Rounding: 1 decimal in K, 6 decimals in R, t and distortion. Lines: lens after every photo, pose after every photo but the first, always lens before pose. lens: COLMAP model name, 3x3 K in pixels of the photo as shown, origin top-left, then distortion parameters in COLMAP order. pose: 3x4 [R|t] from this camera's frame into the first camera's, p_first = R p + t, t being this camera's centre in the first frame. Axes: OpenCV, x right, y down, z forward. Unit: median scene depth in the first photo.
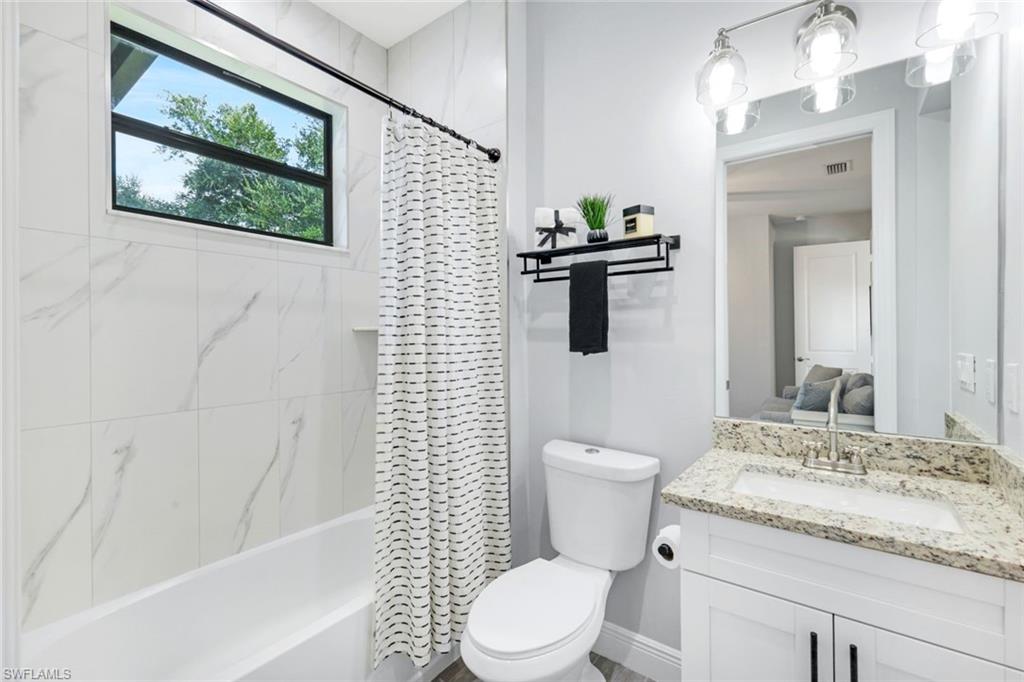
lens RADIAL K [[456.7, 0, 509.1], [0, 456.7, 330.5], [0, 0, 1]] dist [0.004843, 0.000434]
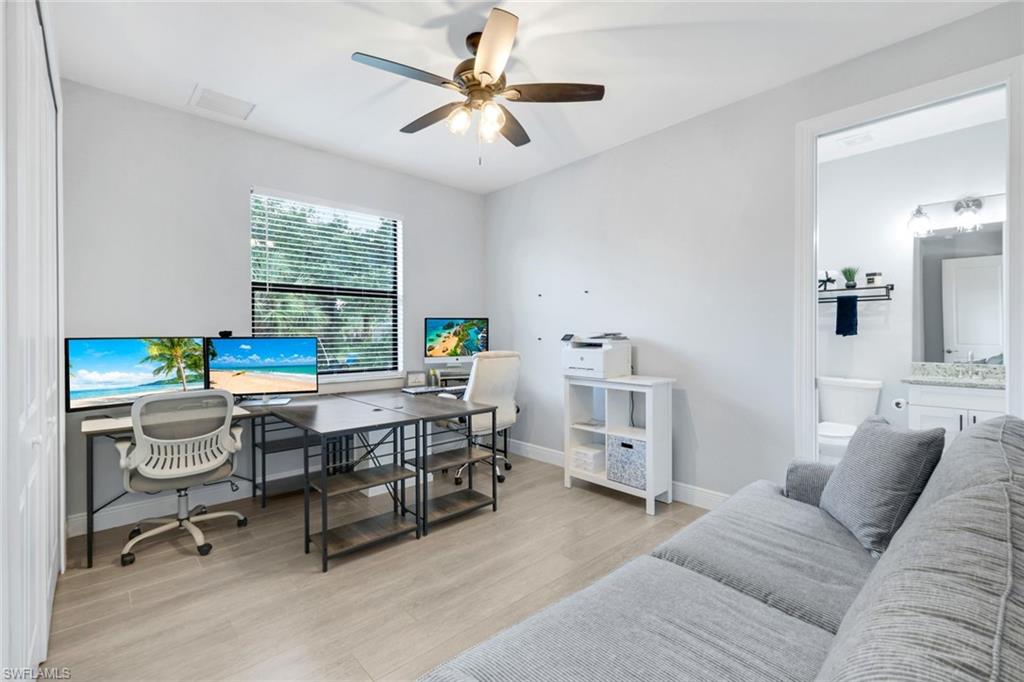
lens RADIAL K [[456.7, 0, 509.1], [0, 456.7, 330.5], [0, 0, 1]] dist [0.004843, 0.000434]
pose [[0.981618, -0.000193, -0.190855, -1.056392], [0.000132, 1.000000, -0.000327, 0.026652], [0.190855, 0.000296, 0.981618, -1.594347]]
